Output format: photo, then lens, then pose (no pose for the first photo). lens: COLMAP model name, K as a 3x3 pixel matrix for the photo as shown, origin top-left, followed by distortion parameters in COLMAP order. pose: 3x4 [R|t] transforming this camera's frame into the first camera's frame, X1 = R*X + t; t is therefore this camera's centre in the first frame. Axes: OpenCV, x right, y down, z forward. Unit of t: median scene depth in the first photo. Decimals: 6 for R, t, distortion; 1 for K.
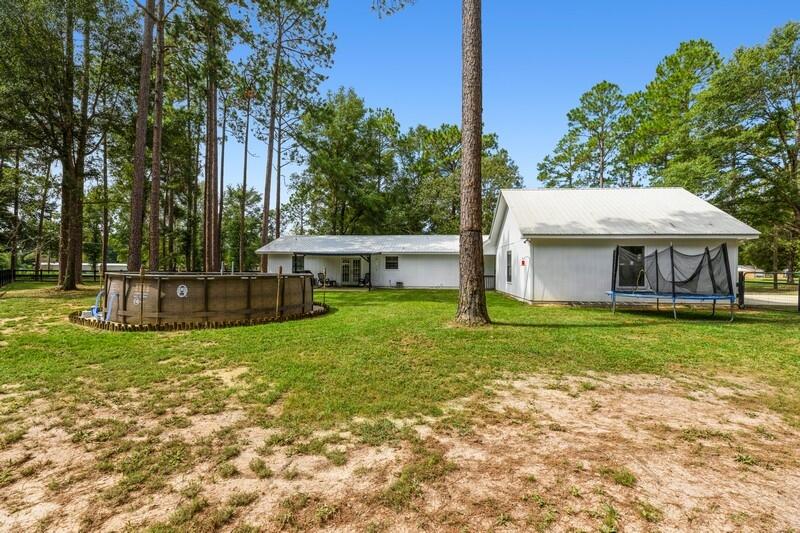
lens RADIAL K [[358.6, 0, 400.0], [0, 358.6, 266.5], [0, 0, 1]] dist [0.002157, 0.000202]
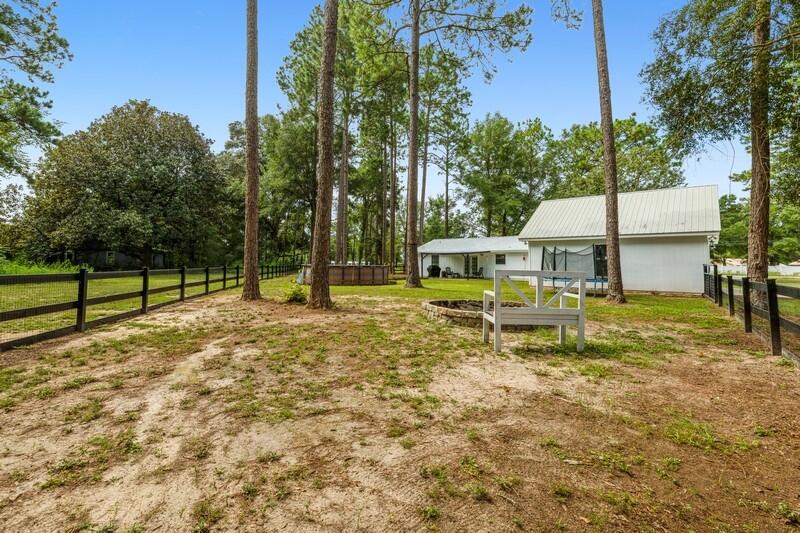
lens RADIAL K [[358.6, 0, 400.0], [0, 358.6, 266.5], [0, 0, 1]] dist [0.002157, 0.000202]
pose [[0.834565, 0.001976, -0.550906, 0.374981], [0.003223, 0.999959, 0.008469, 0.002885], [0.550900, -0.008843, 0.834524, -0.249960]]
